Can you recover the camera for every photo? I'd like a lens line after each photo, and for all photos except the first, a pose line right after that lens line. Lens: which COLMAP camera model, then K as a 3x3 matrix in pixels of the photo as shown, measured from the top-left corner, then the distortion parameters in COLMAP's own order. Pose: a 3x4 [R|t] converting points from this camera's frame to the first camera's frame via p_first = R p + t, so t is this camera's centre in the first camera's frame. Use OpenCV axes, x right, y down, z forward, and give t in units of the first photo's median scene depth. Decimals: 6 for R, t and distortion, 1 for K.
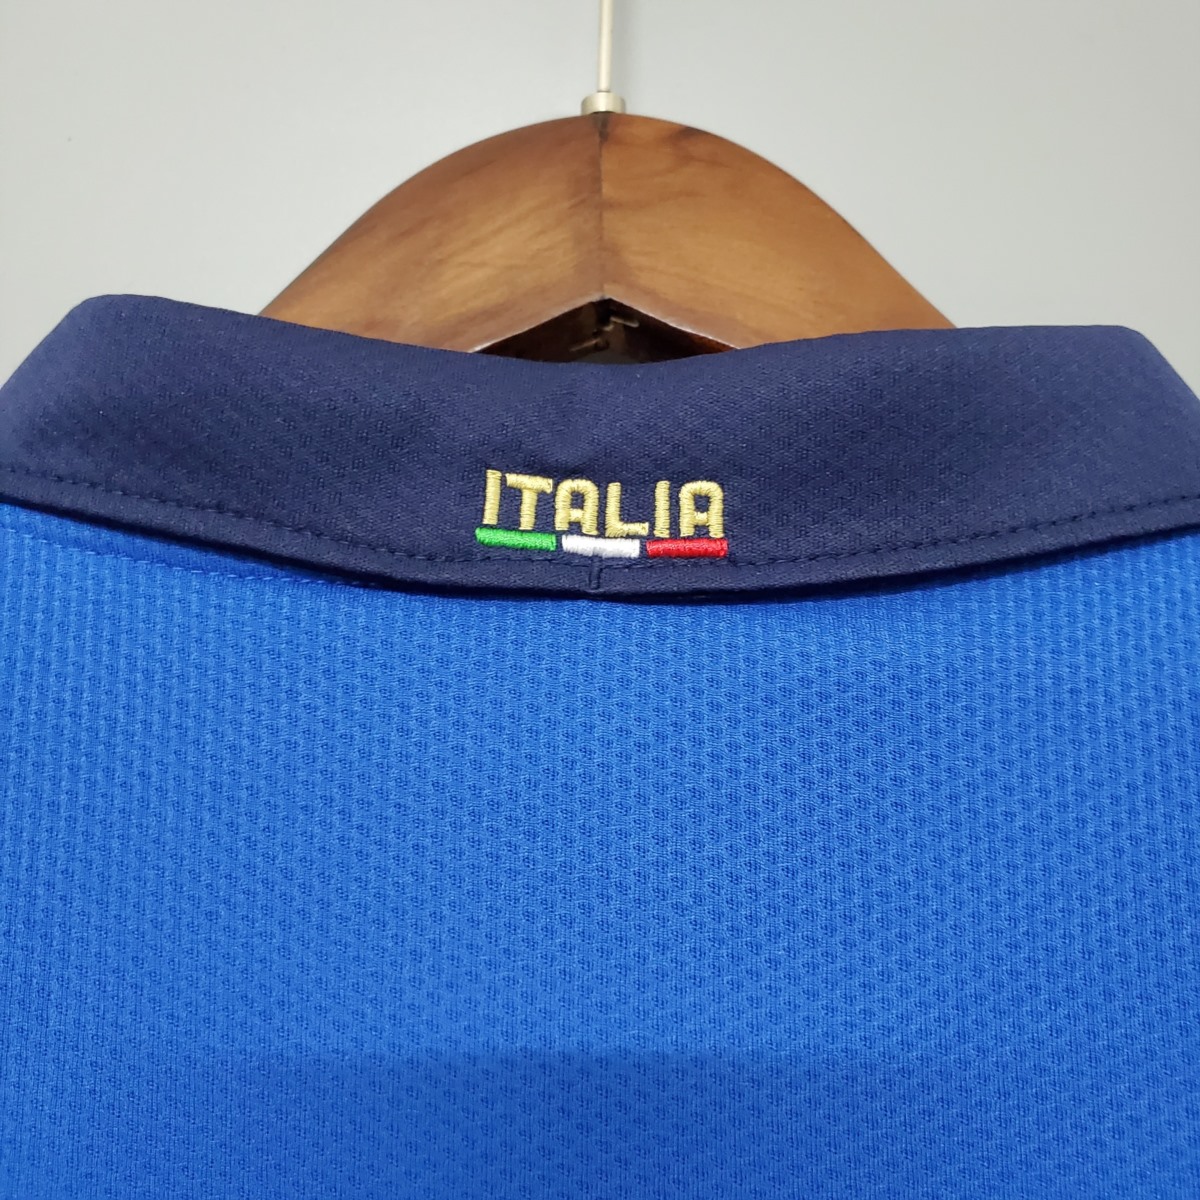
lens RADIAL K [[1280.3, 0, 600.0], [0, 1280.3, 600.0], [0, 0, 1]] dist [0.161015, -0.530368]
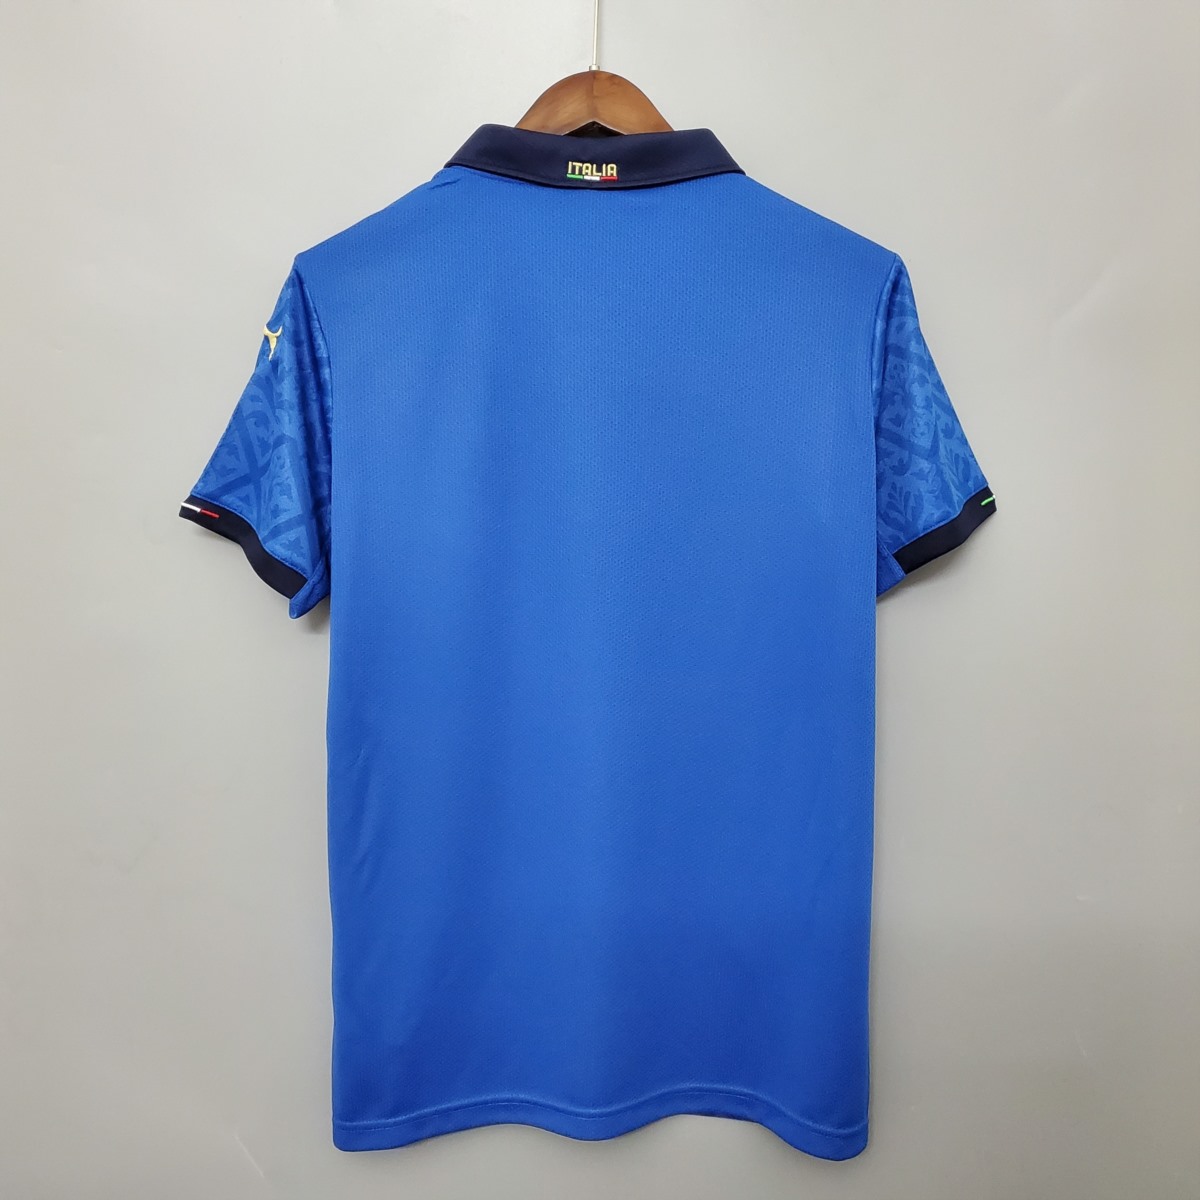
lens RADIAL K [[1280.3, 0, 600.0], [0, 1280.3, 600.0], [0, 0, 1]] dist [0.161015, -0.530368]
pose [[0.999315, 0.013262, -0.034563, 0.225782], [-0.002444, 0.955231, 0.295851, 0.035589], [0.036939, -0.295564, 0.954609, -4.239060]]
